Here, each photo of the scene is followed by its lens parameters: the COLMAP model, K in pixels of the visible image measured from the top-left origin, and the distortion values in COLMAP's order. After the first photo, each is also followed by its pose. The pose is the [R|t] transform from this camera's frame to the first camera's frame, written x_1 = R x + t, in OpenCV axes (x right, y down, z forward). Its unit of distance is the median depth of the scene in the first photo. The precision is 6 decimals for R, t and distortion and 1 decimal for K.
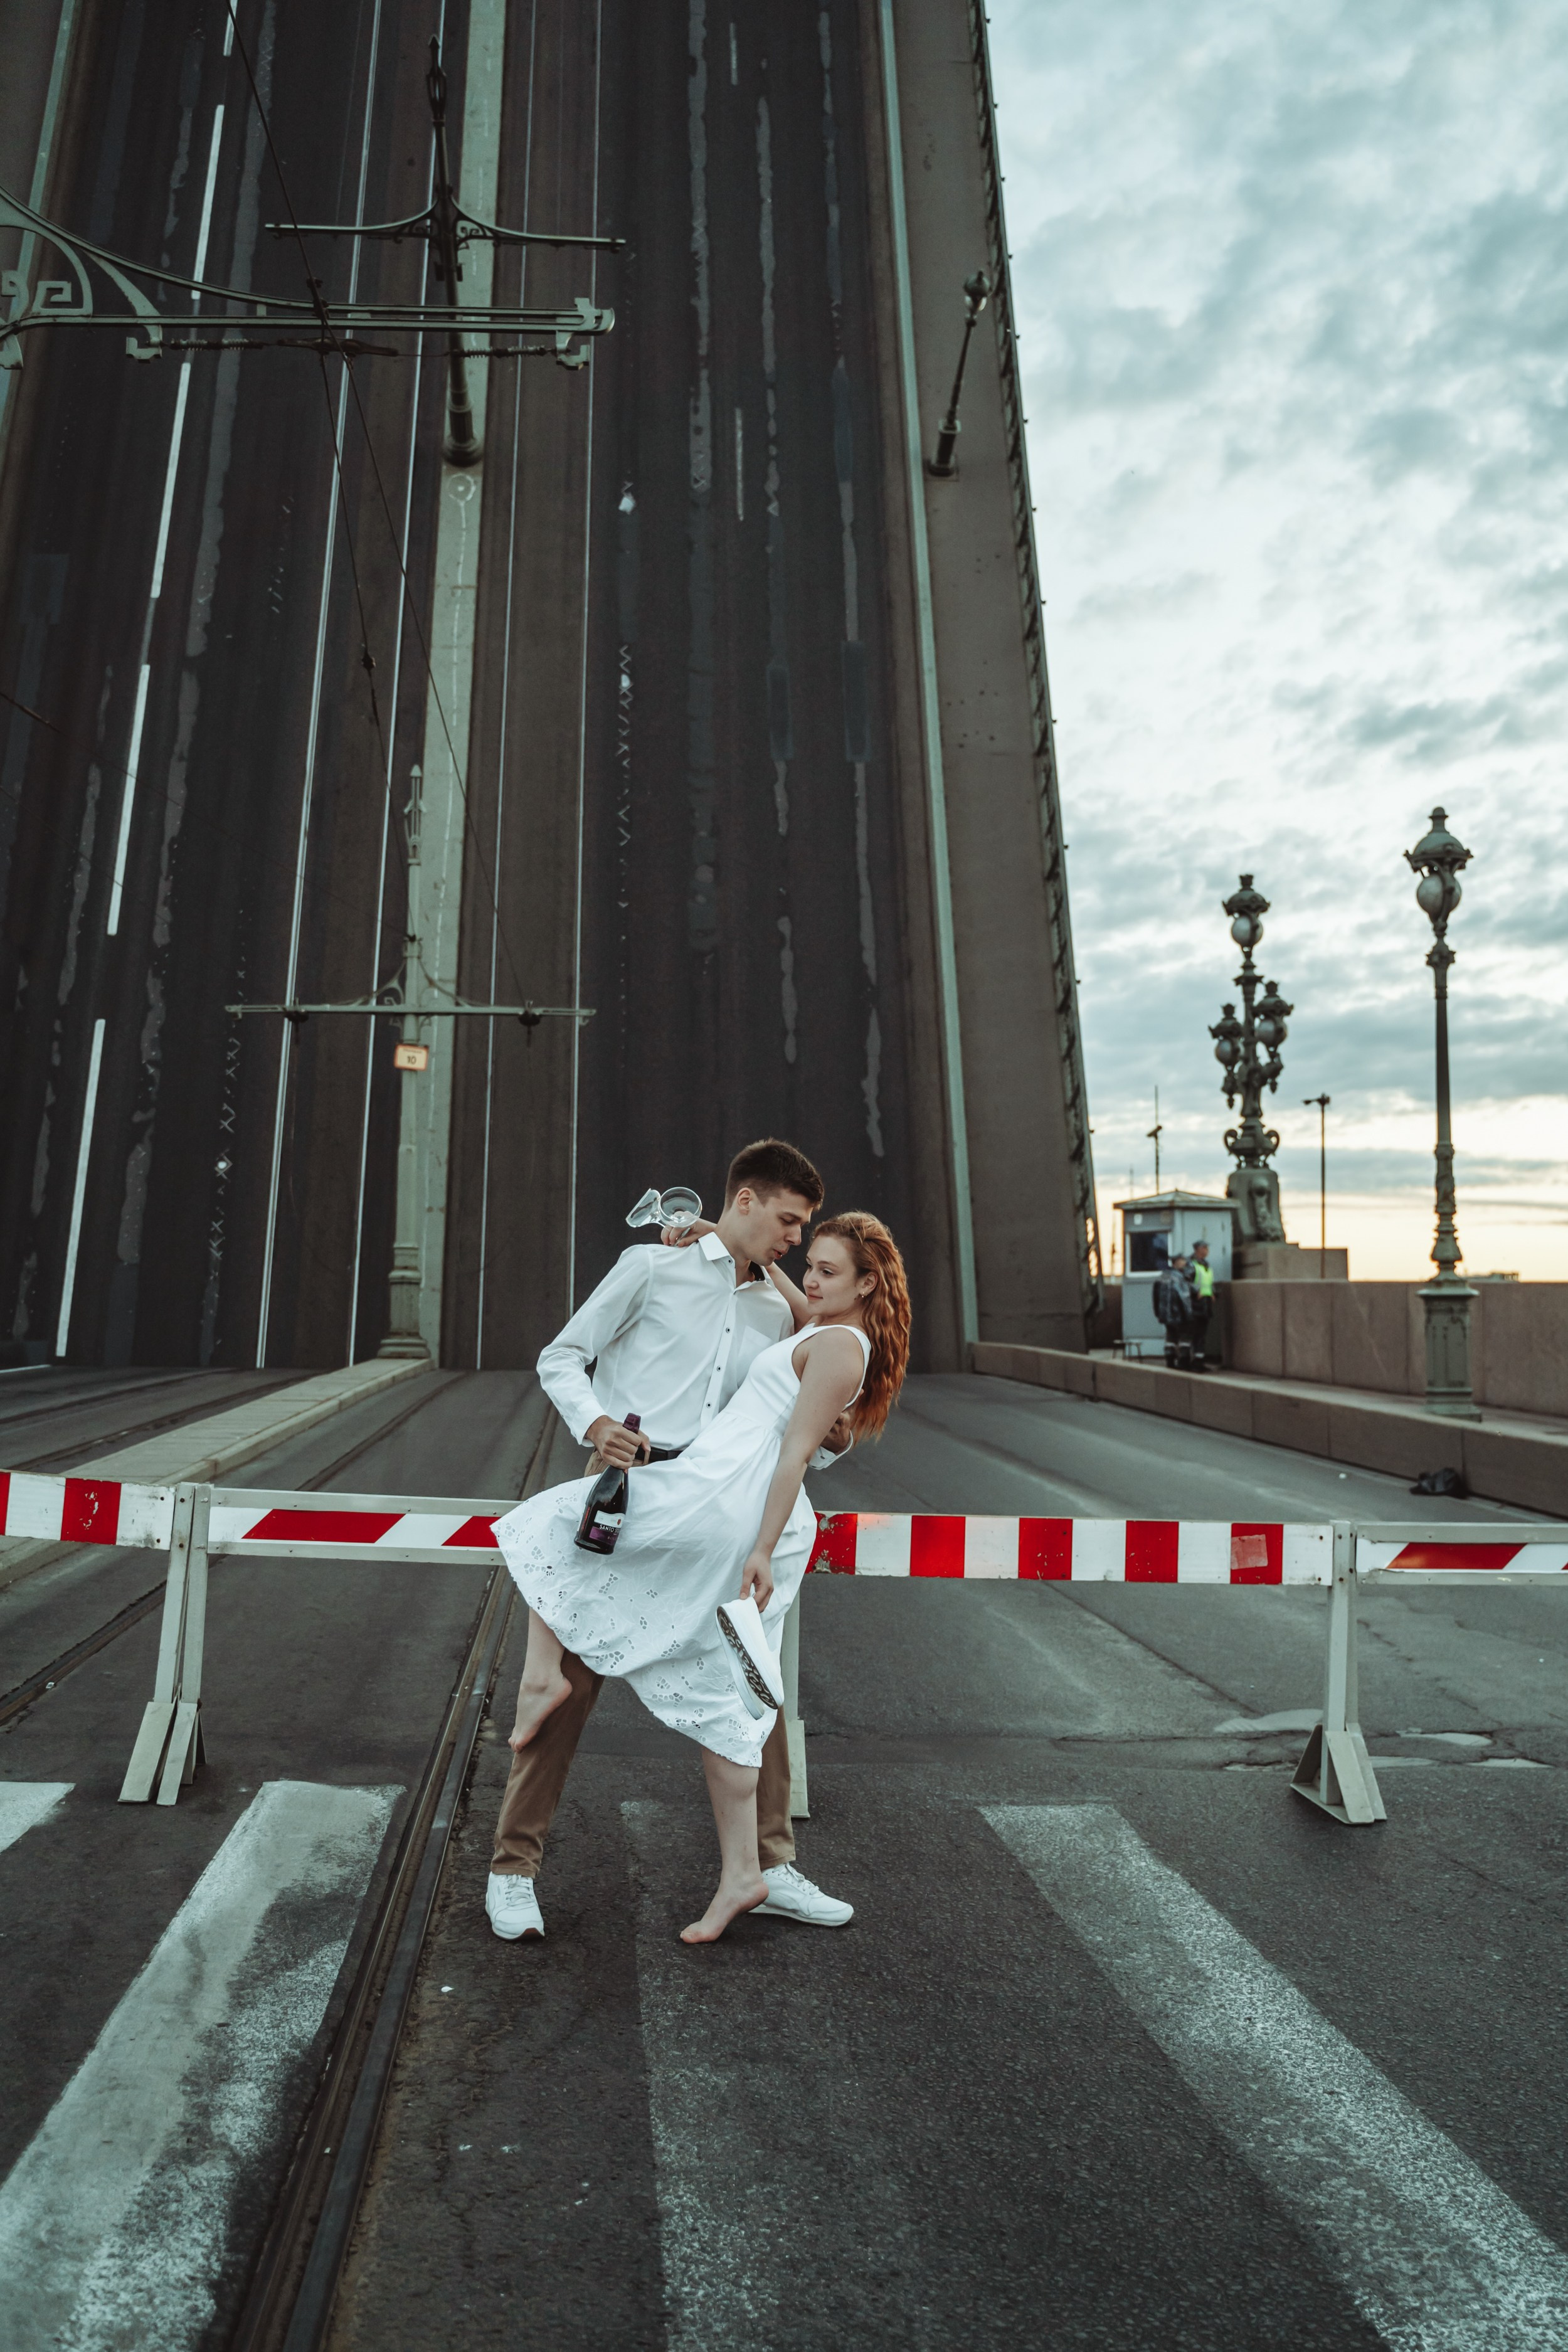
lens RADIAL K [[2086.8, 0, 781.5], [0, 2086.8, 1168.3], [0, 0, 1]] dist [-0.094323, 0.102595]
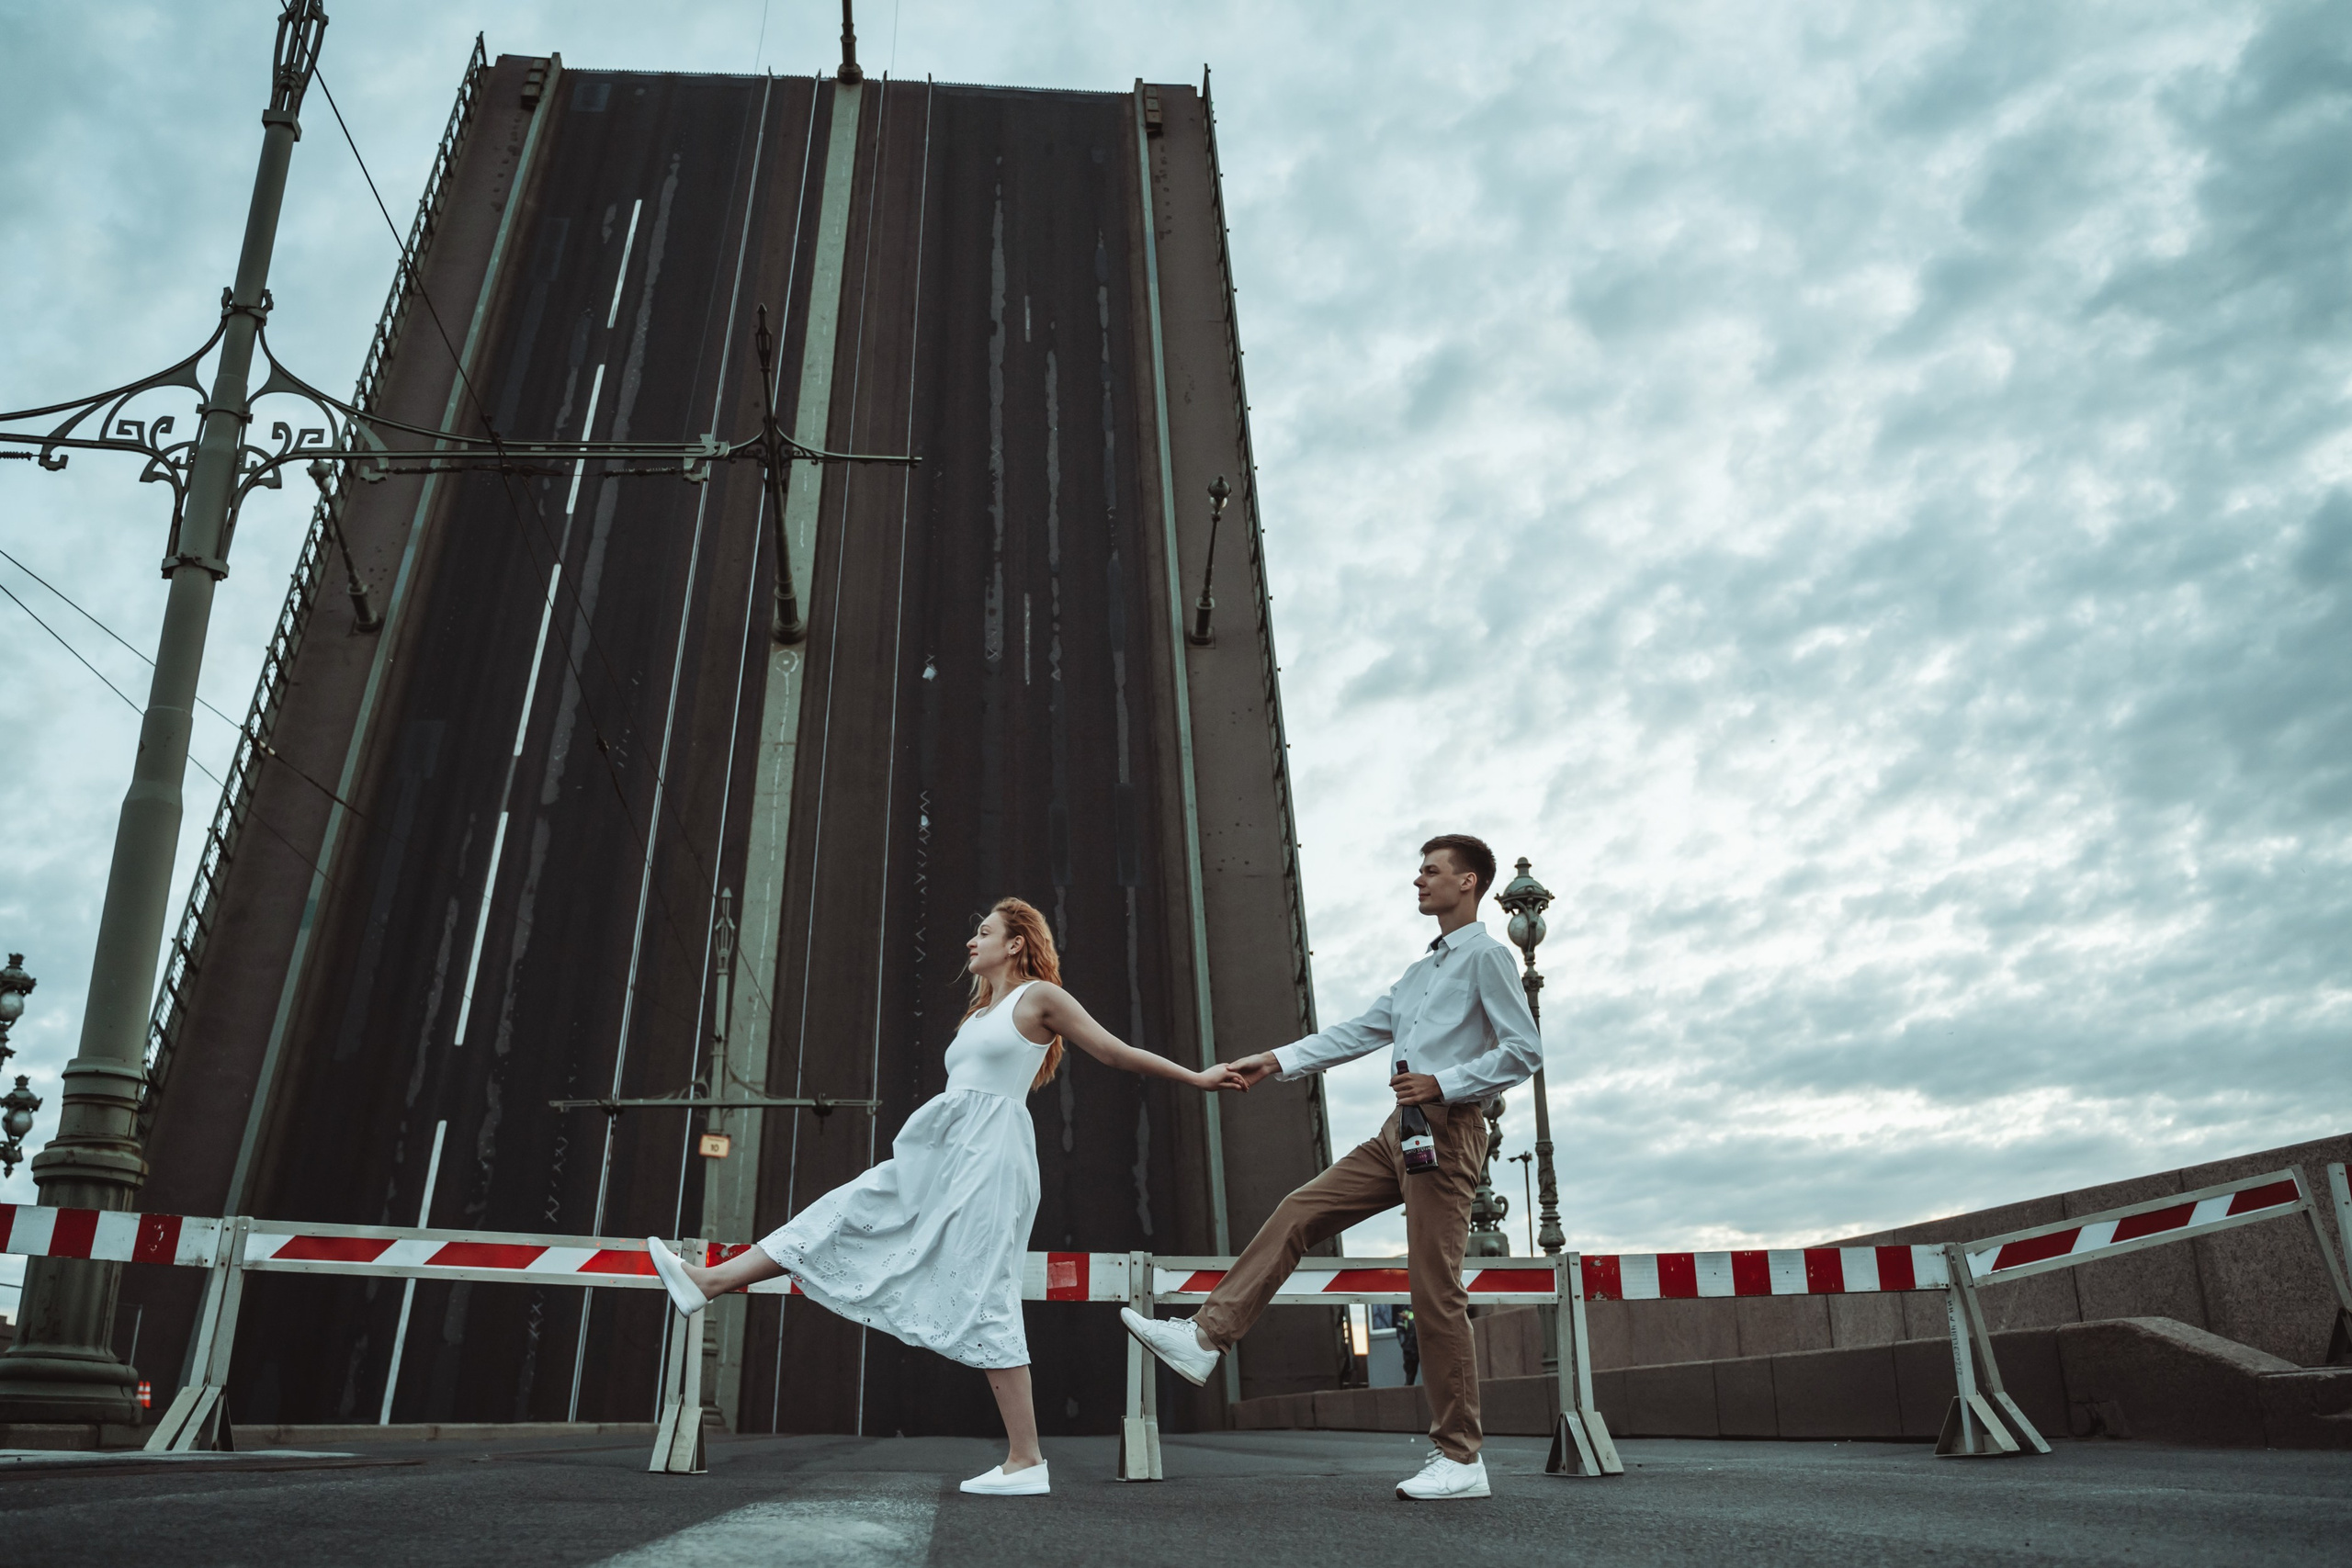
lens RADIAL K [[1938.7, 0, 1189.0], [0, 1938.7, 780.6], [0, 0, 1]] dist [-0.121422, 0.093657]
pose [[0.999403, -0.021427, 0.027116, 0.045479], [0.027884, 0.963466, -0.266374, 0.034251], [-0.020418, 0.266971, 0.963488, -0.037082]]
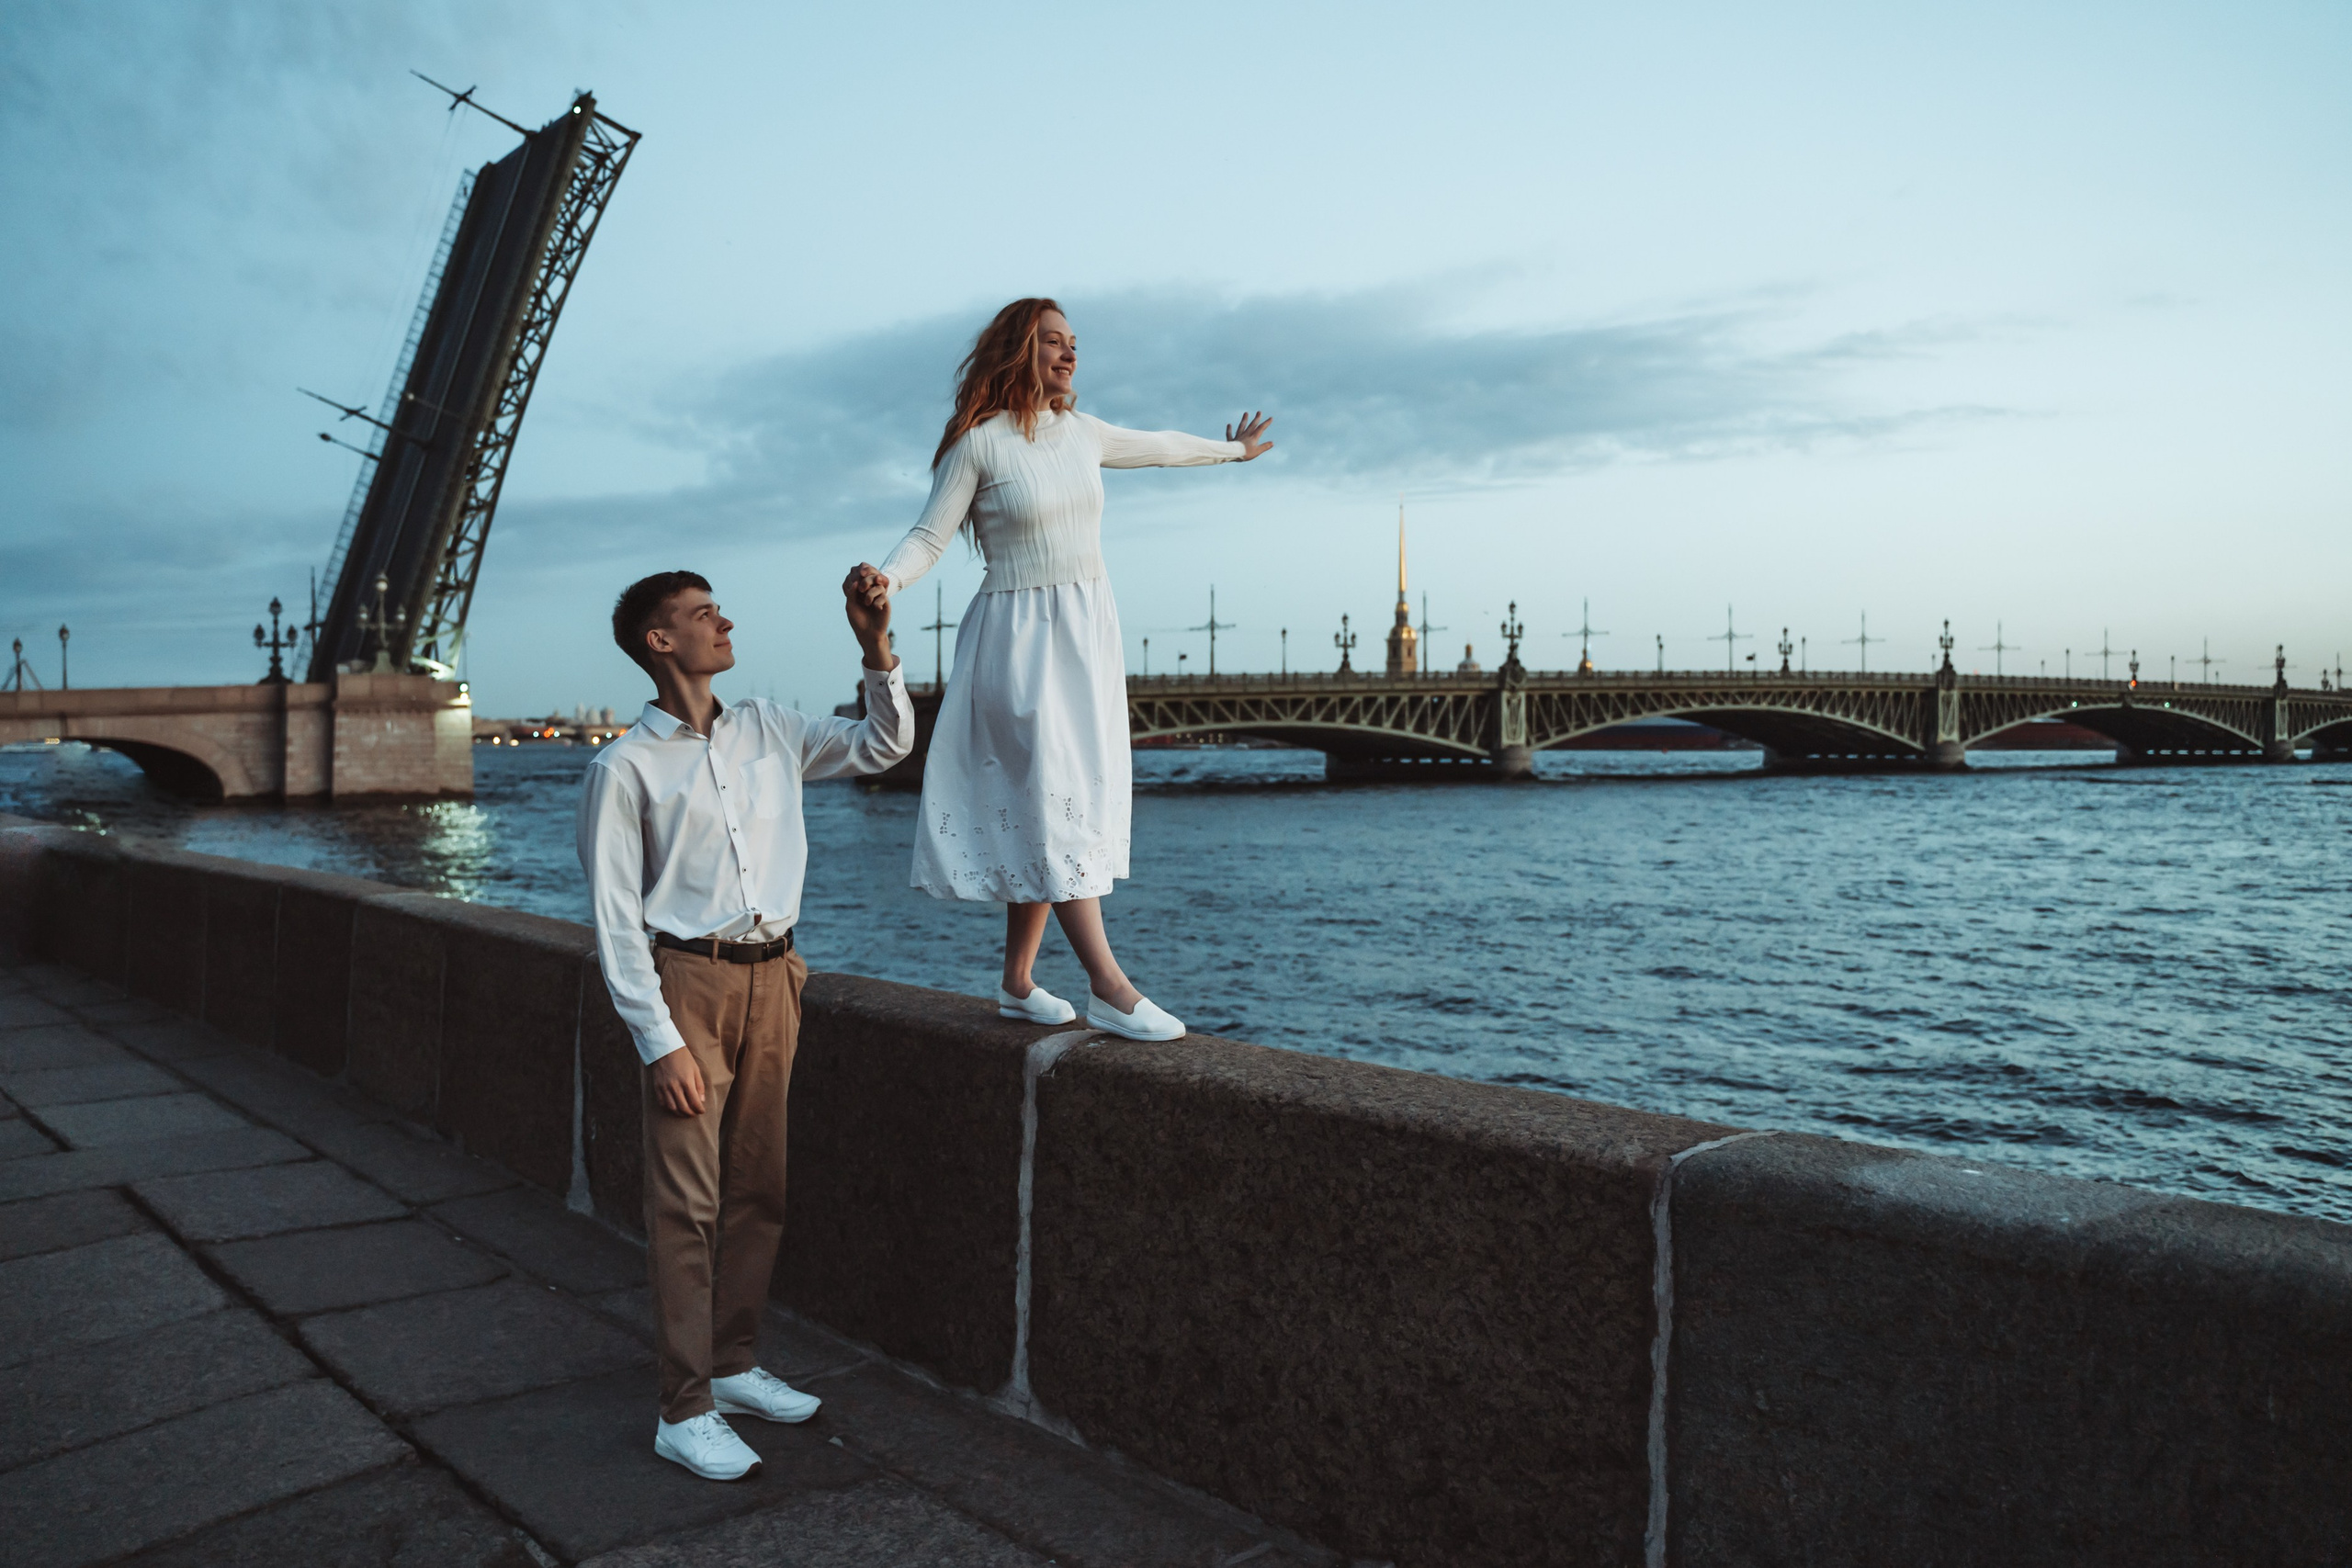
lens RADIAL K [[1919.3, 0, 1150.9], [0, 1919.3, 758.8], [0, 0, 1]] dist [-0.116671, 0.096597]
pose [[0.550654, 0.003942, -0.834724, 3.530789], [0.082175, 0.994875, 0.058908, 0.095834], [0.830679, -0.101031, 0.547509, 0.259748]]
